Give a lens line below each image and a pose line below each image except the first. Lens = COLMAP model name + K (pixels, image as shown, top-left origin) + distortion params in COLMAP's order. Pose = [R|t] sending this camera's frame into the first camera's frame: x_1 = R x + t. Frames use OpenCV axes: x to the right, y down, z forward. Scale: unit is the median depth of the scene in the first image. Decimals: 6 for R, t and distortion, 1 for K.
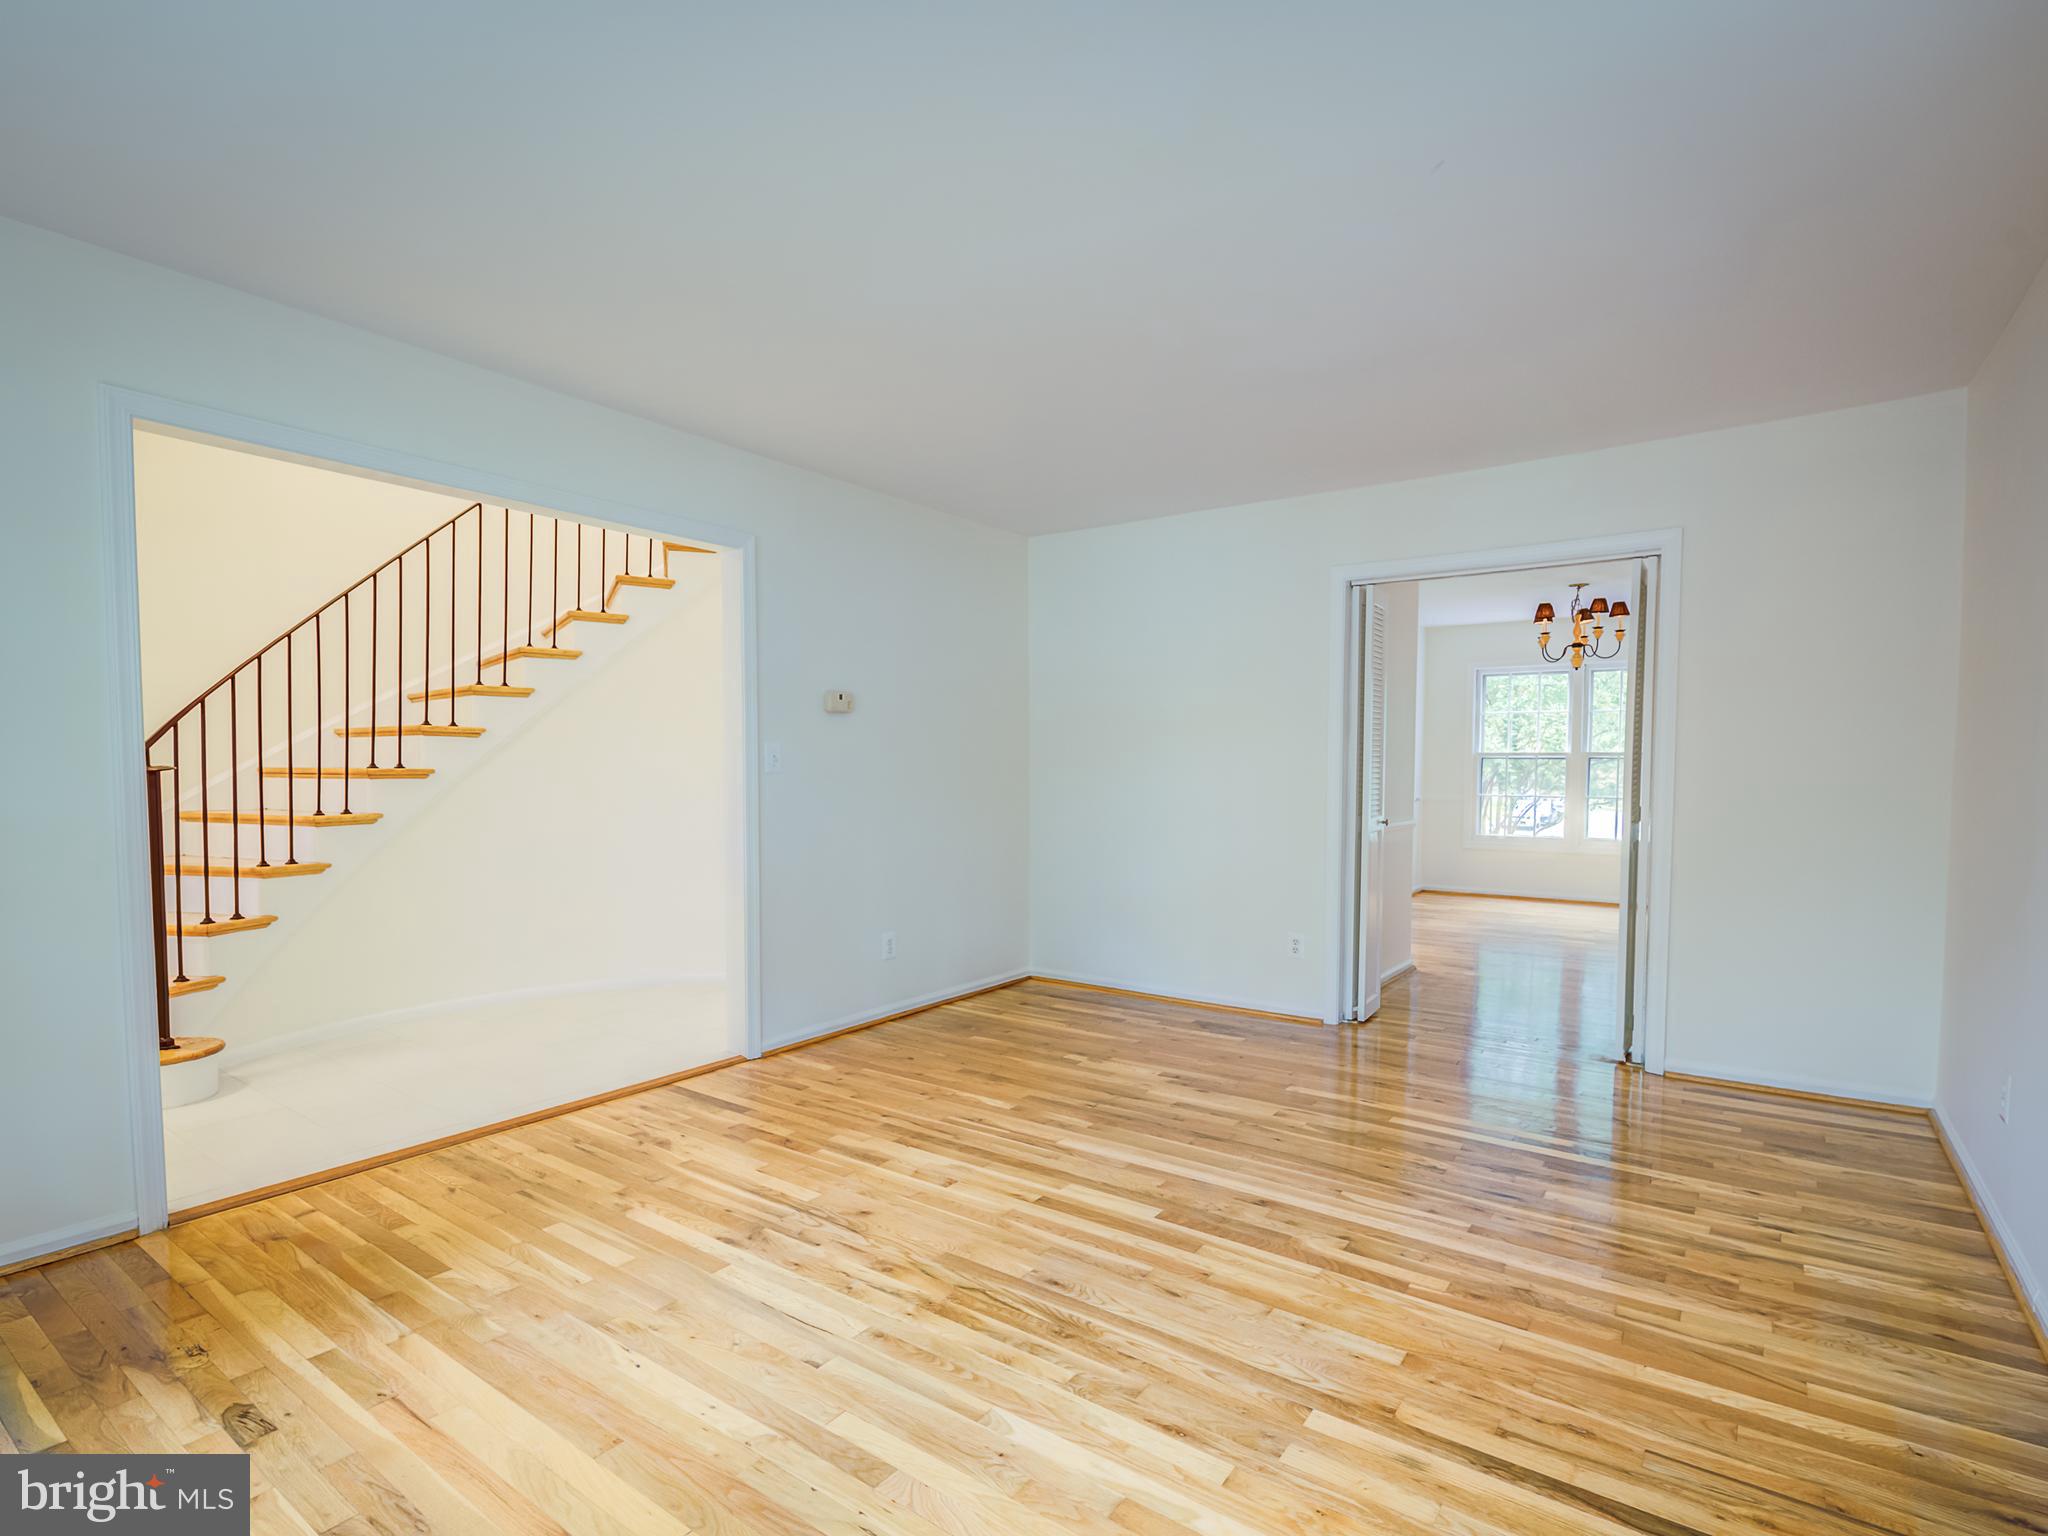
lens RADIAL K [[1009.0, 0, 1033.9], [0, 1009.0, 767.3], [0, 0, 1]] dist [-0.007754, 0.003989]
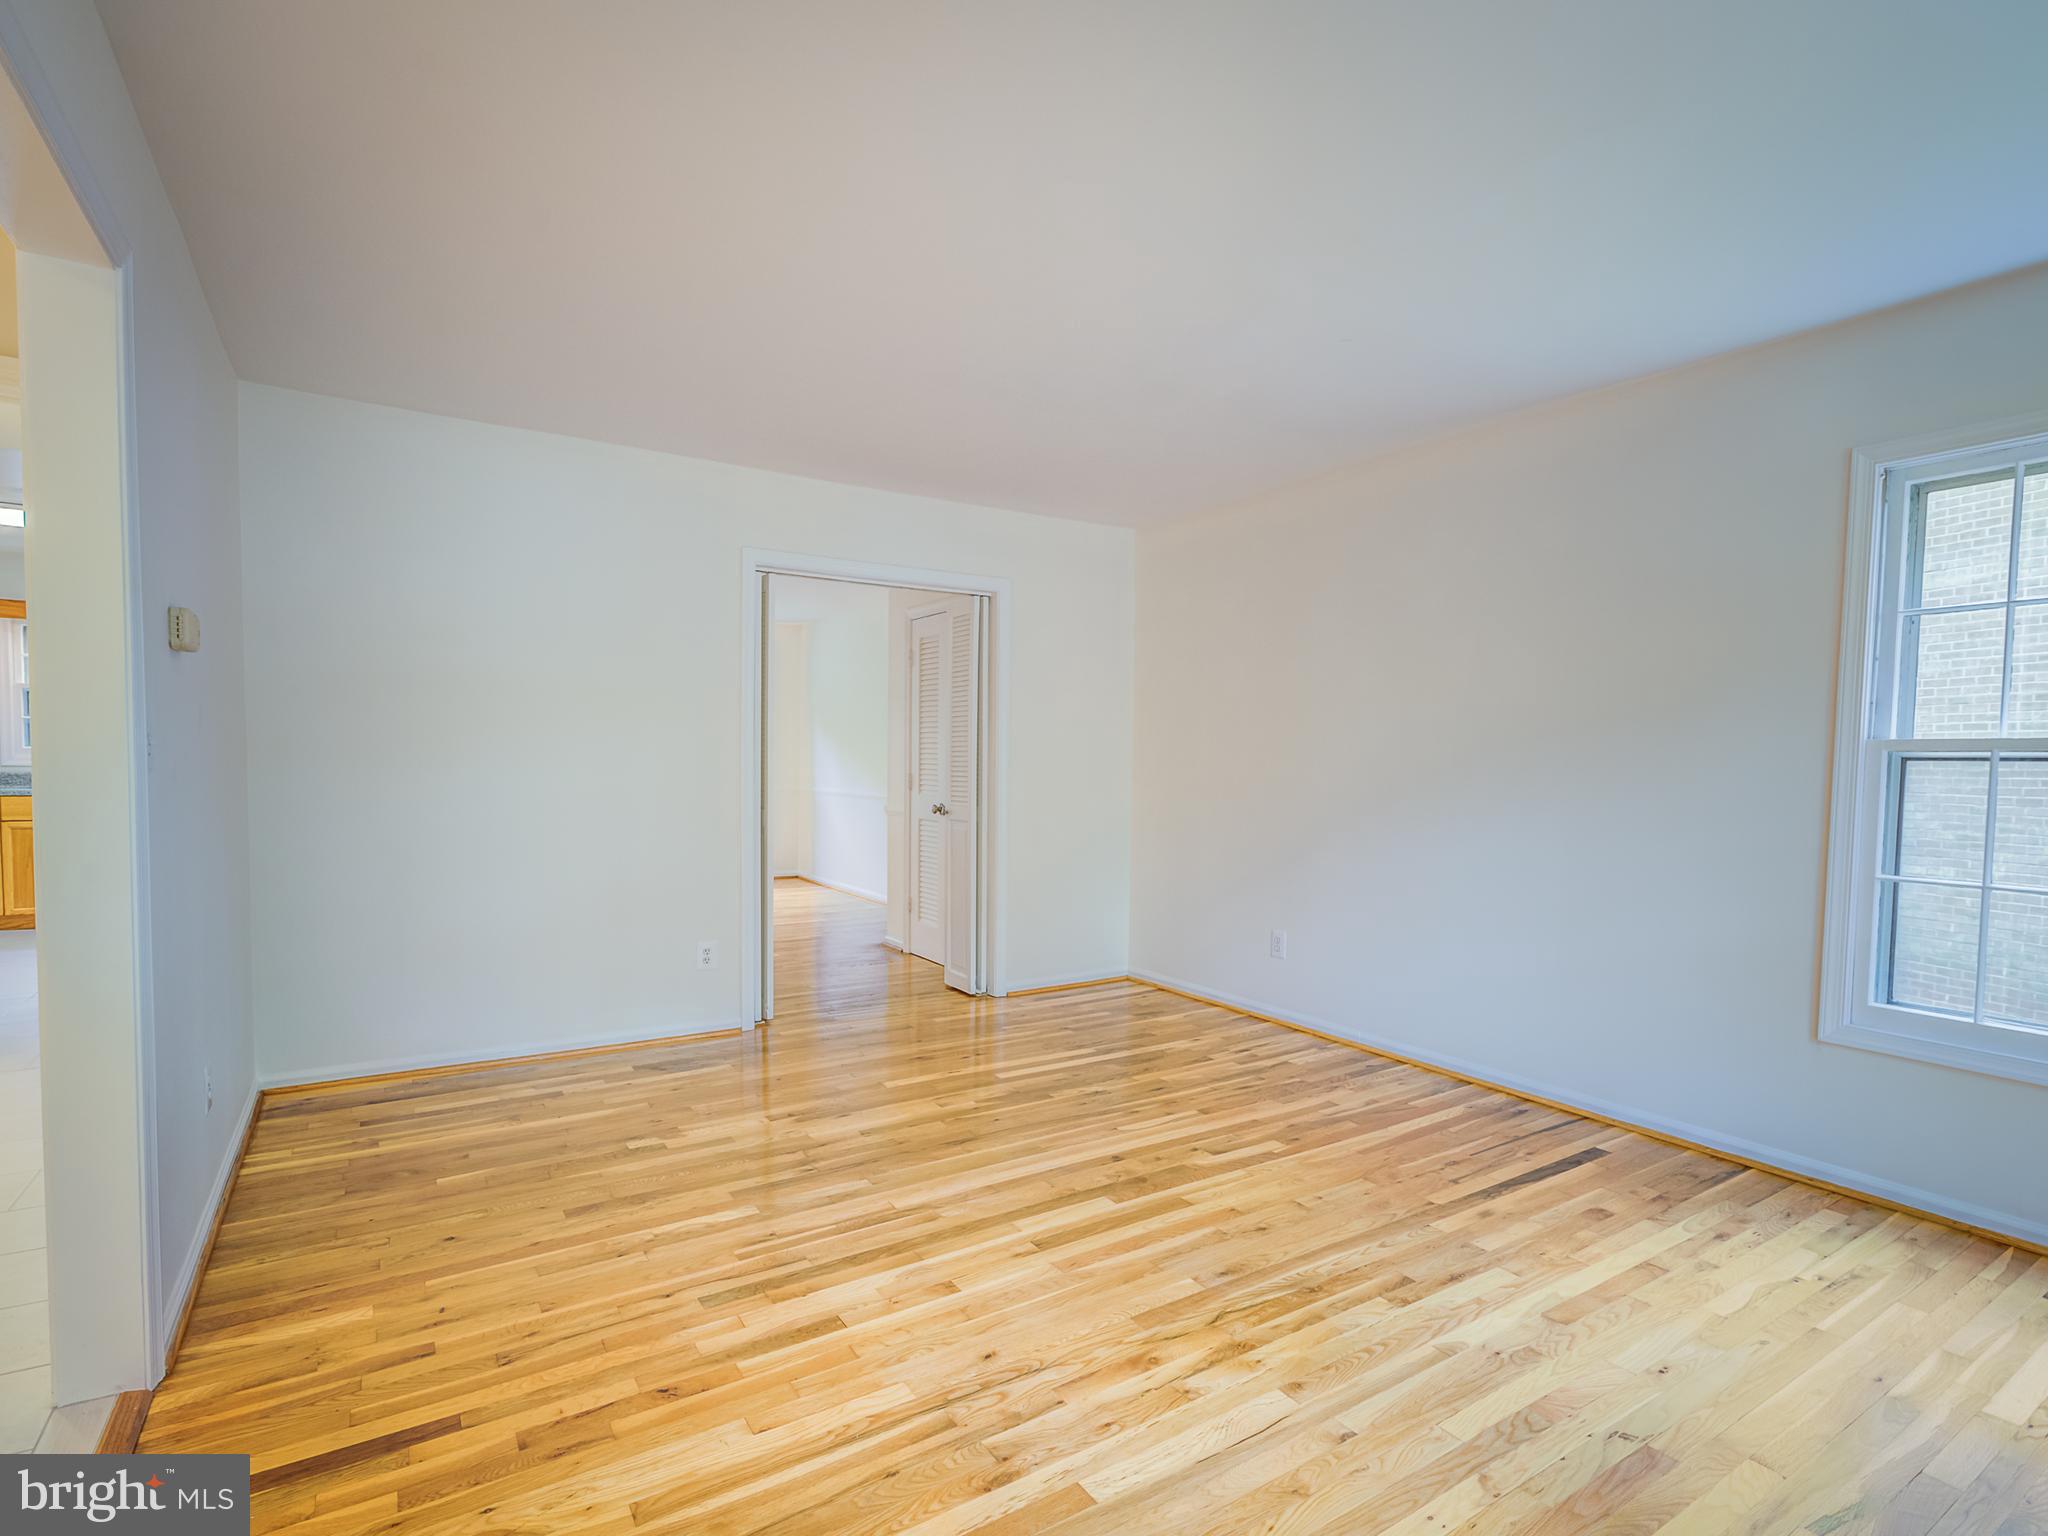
lens RADIAL K [[1009.0, 0, 1042.6], [0, 1009.0, 771.9], [0, 0, 1]] dist [-0.007754, 0.003989]
pose [[0.362414, -0.005765, 0.931999, -0.757811], [-0.010363, 0.999894, 0.010215, -0.001390], [-0.931960, -0.013361, 0.362316, 0.620966]]
